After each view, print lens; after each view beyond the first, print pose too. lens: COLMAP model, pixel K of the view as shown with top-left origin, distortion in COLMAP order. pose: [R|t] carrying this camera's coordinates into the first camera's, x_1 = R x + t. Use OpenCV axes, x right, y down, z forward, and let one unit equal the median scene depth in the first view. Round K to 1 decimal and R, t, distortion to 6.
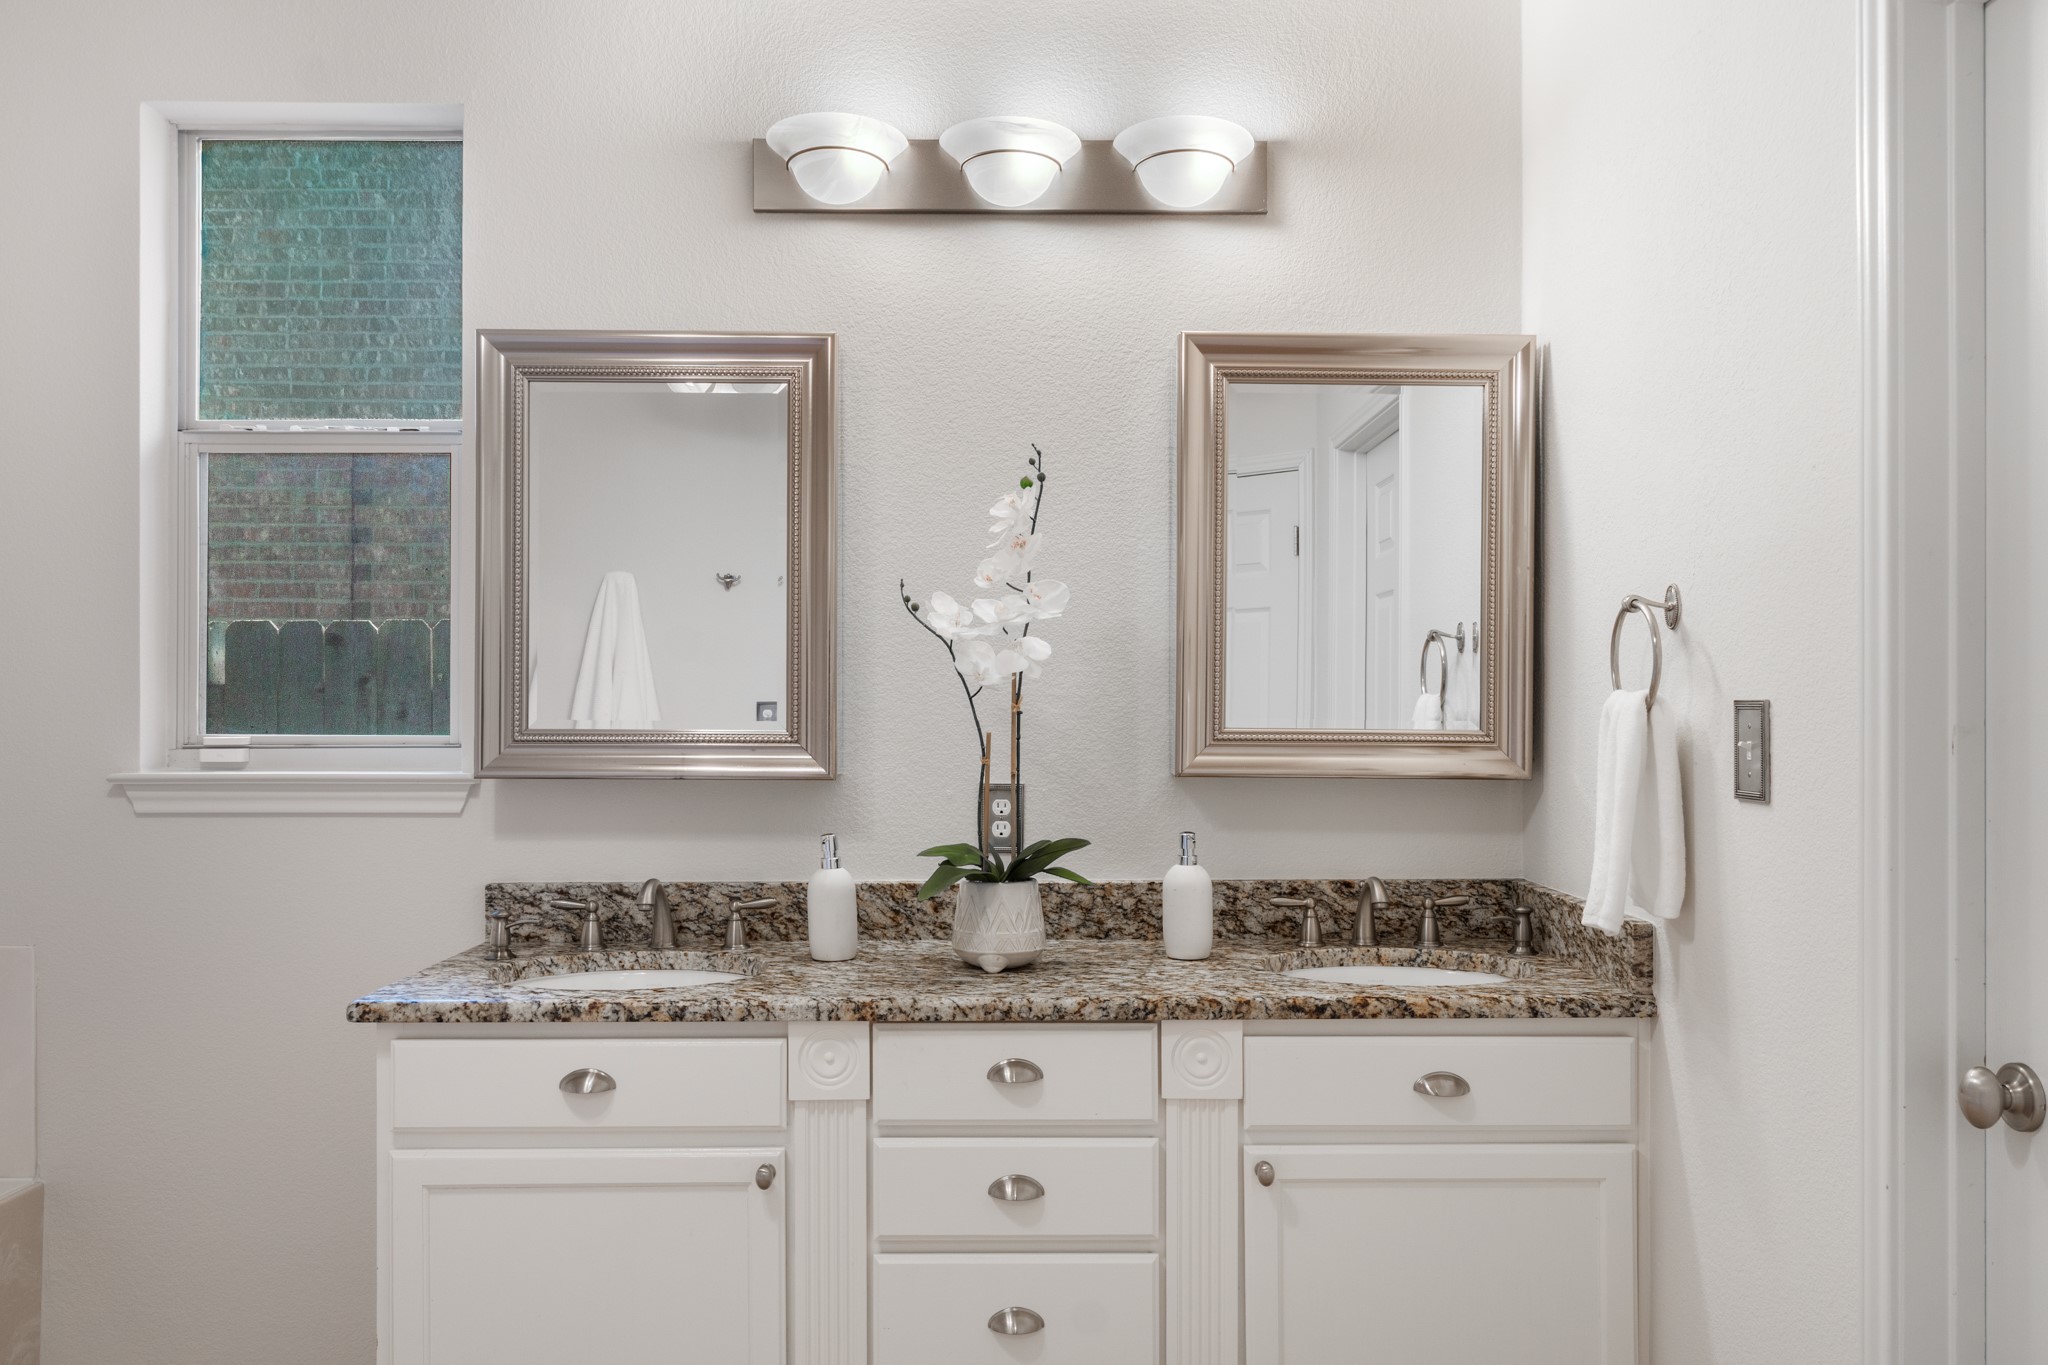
lens RADIAL K [[1504.2, 0, 1023.8], [0, 1504.2, 708.4], [0, 0, 1]] dist [0.001046, -0.001689]
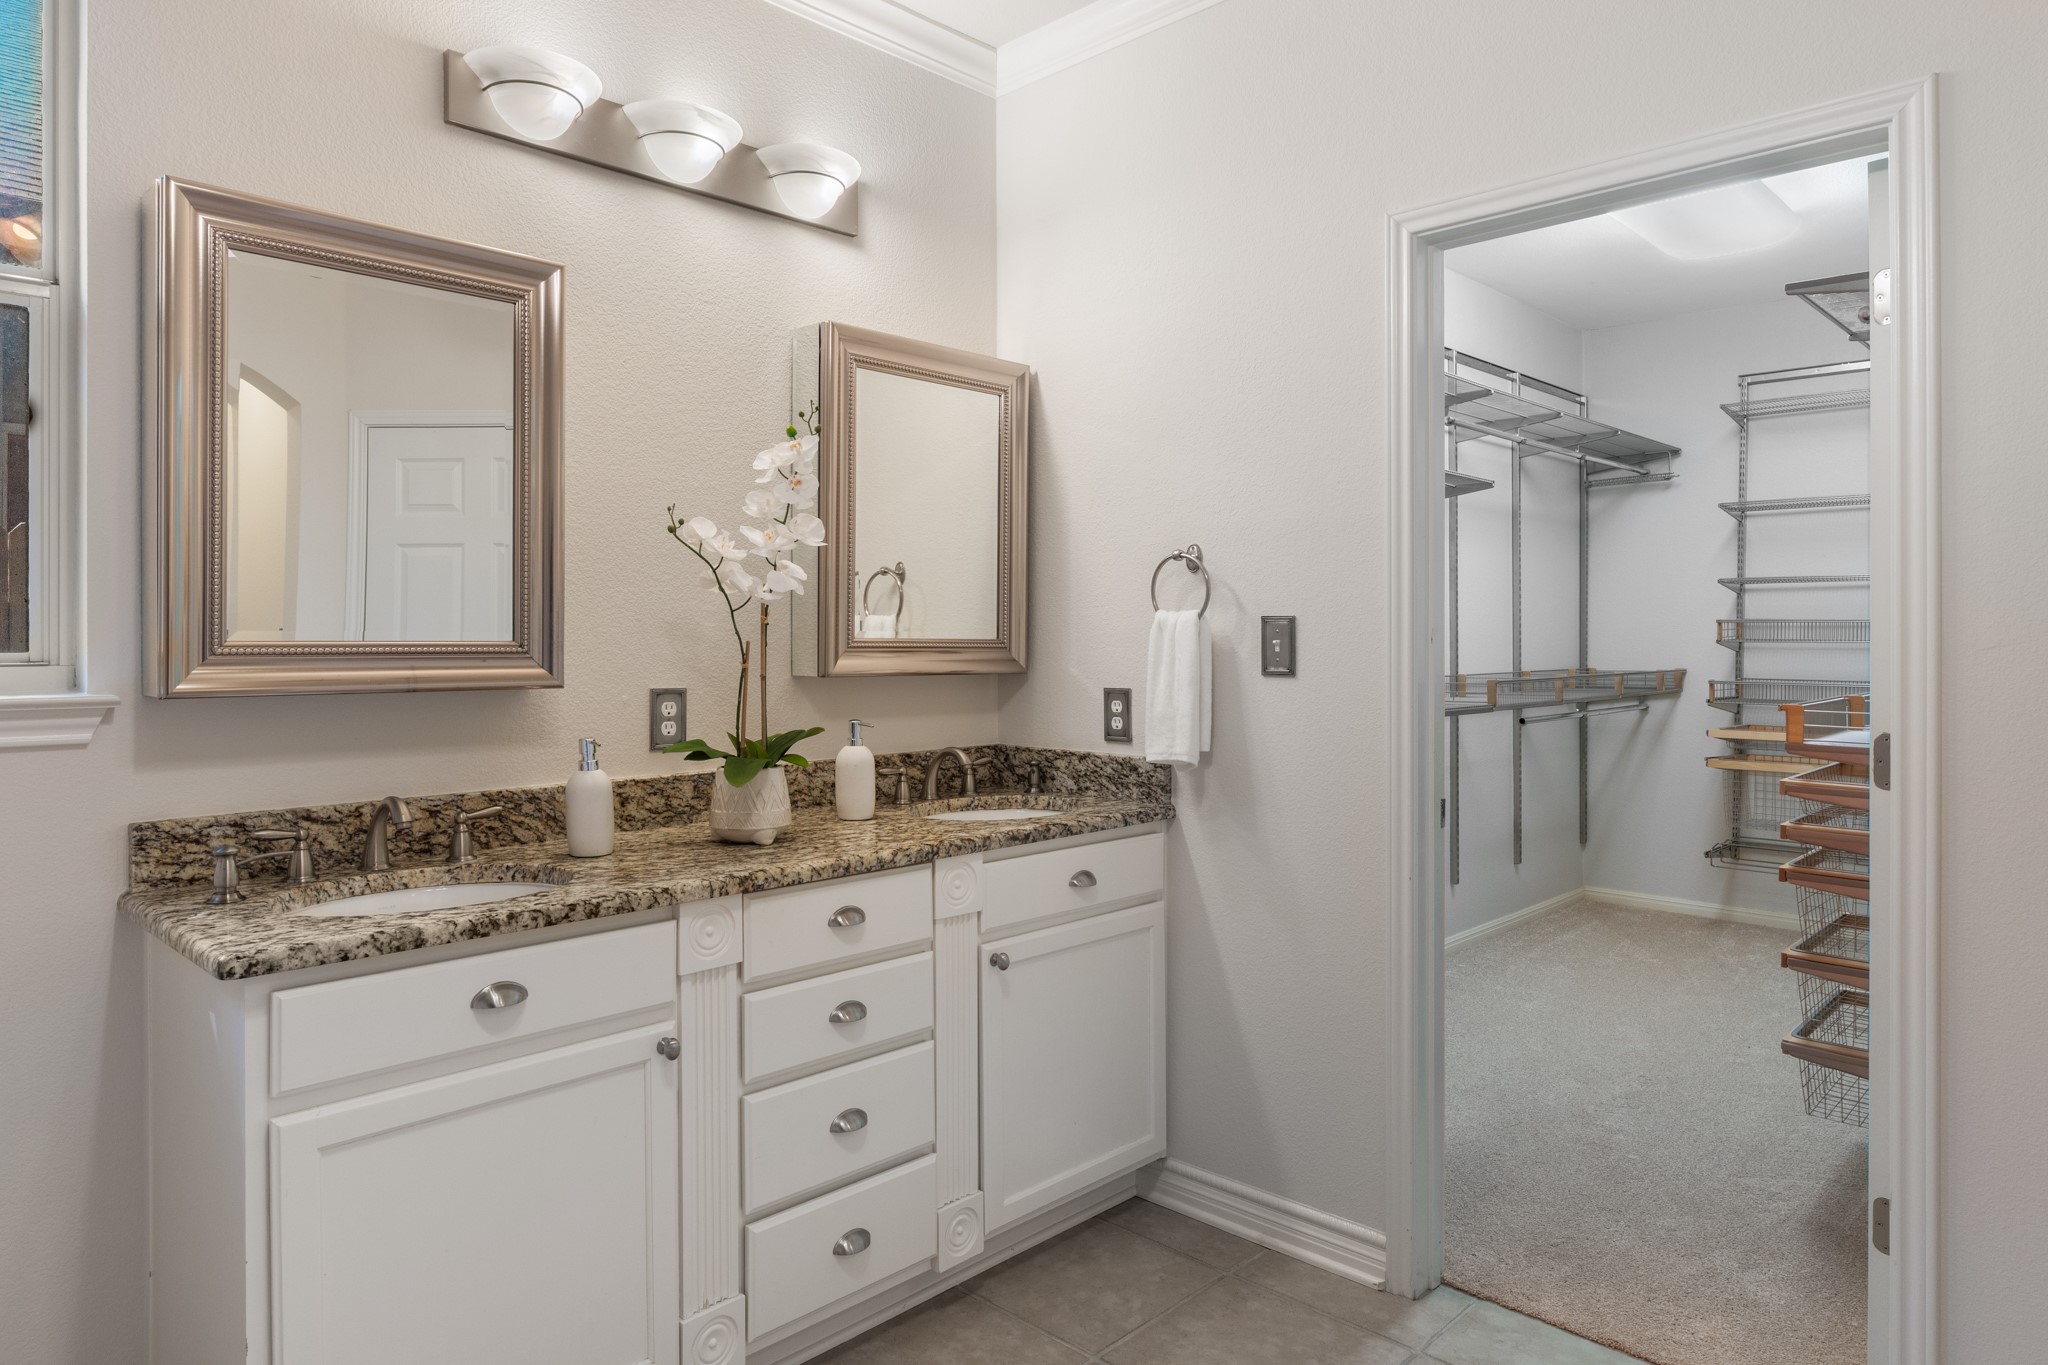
lens RADIAL K [[1272.4, 0, 1023.4], [0, 1272.4, 632.7], [0, 0, 1]] dist [-0.000340, -0.000759]
pose [[0.706460, 0.000006, 0.707752, -0.631778], [0.001856, 0.999997, -0.001861, 0.013085], [-0.707750, 0.002628, 0.706458, 0.167267]]
